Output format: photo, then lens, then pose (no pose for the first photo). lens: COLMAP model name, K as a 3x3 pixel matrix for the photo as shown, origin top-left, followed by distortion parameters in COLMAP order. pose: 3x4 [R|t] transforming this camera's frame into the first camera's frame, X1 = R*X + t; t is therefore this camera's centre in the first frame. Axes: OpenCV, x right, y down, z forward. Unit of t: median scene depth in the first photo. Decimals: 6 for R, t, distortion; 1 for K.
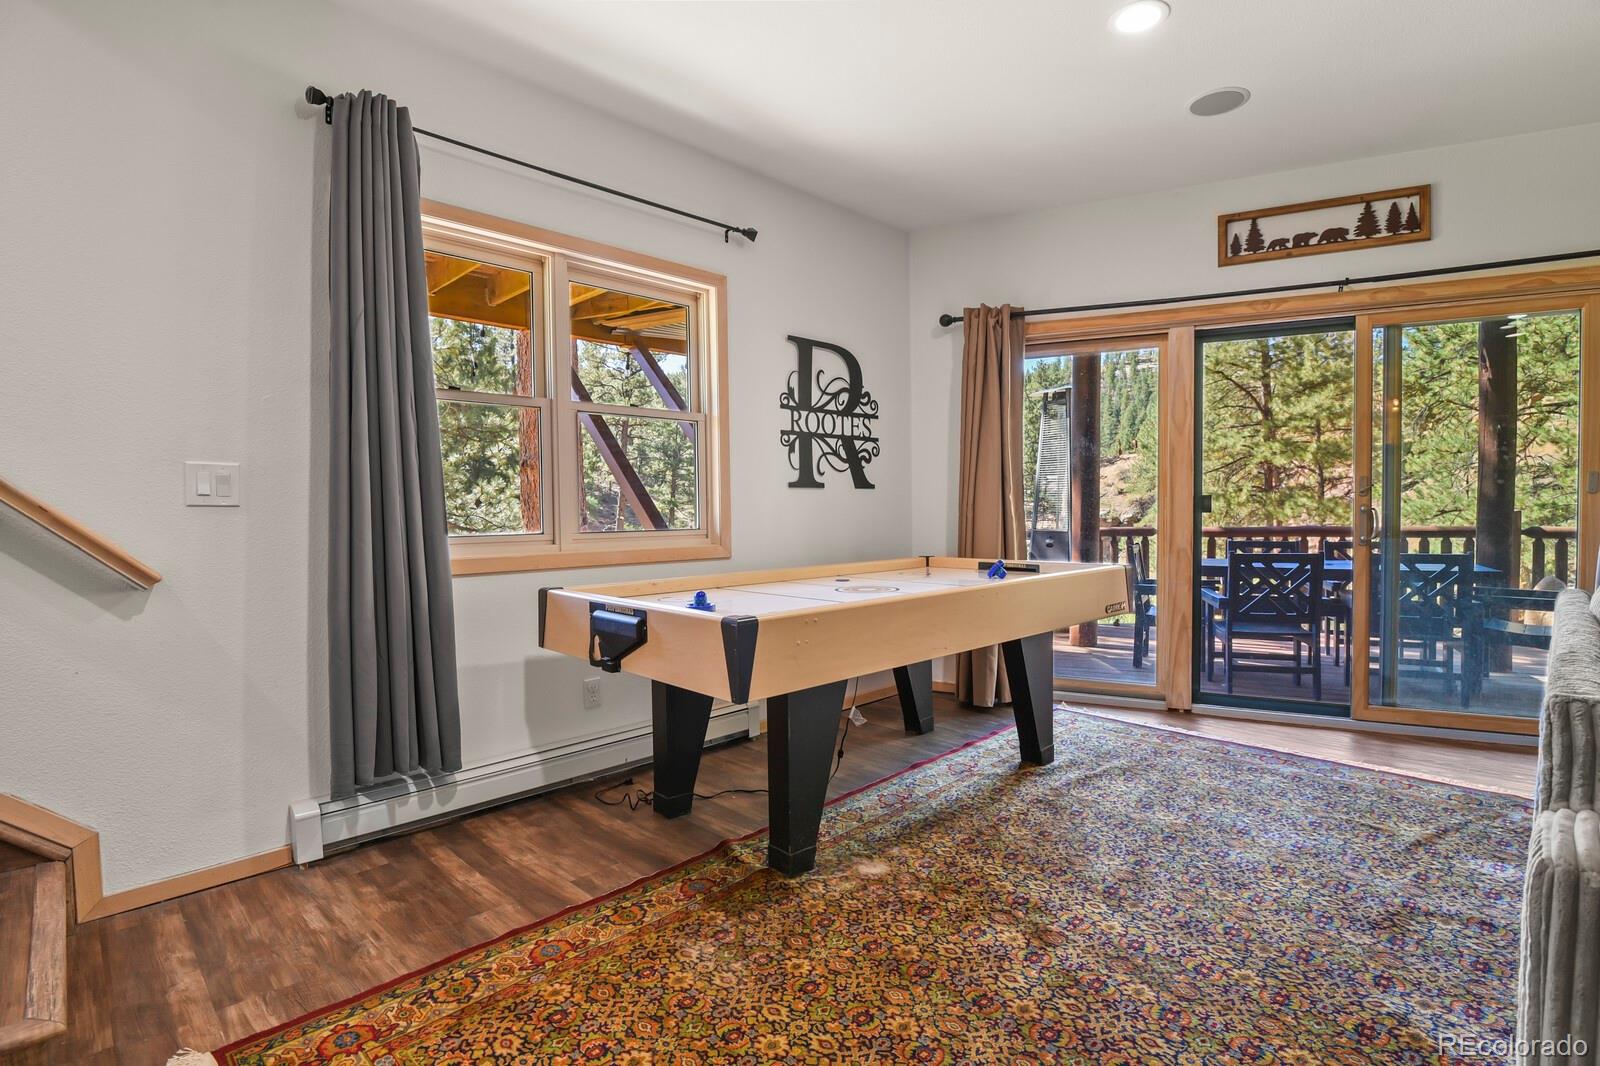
lens RADIAL K [[775.1, 0, 810.7], [0, 775.1, 532.6], [0, 0, 1]] dist [-0.008801, -0.005118]
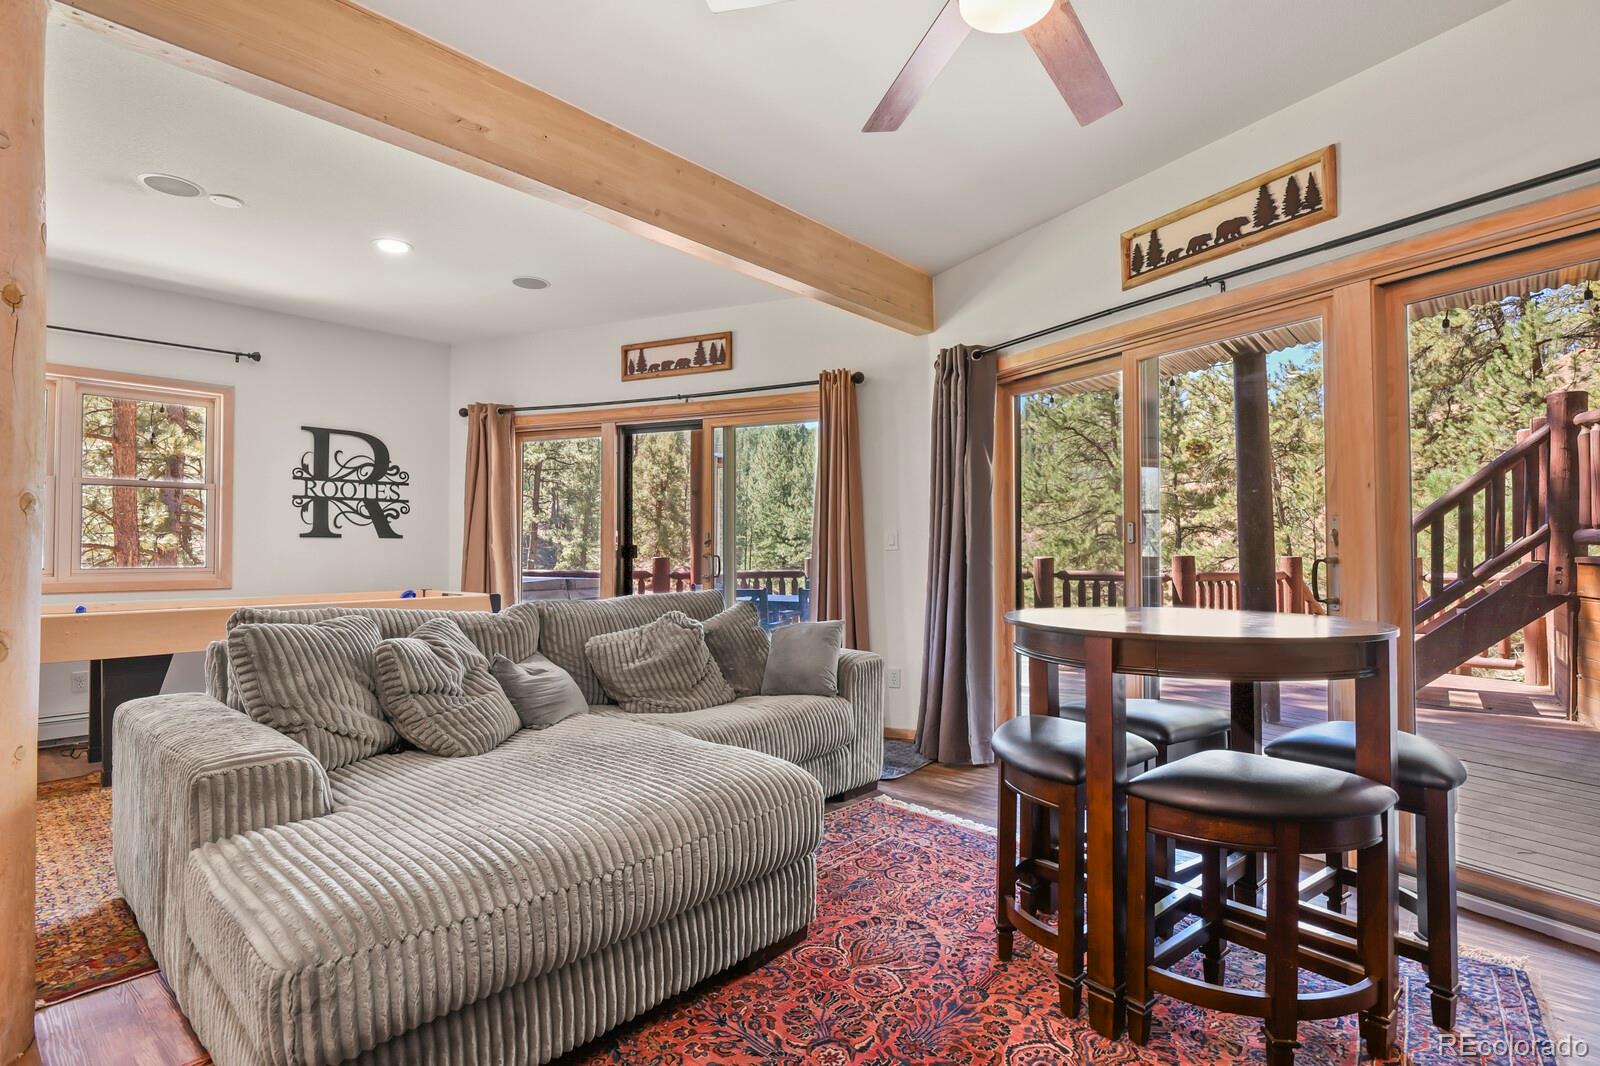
lens RADIAL K [[775.1, 0, 810.7], [0, 775.1, 532.6], [0, 0, 1]] dist [-0.008801, -0.005118]
pose [[0.998724, 0.009578, 0.049589, 0.772685], [-0.006890, 0.998513, -0.054078, 0.000491], [-0.050033, 0.053667, 0.997305, -0.379754]]
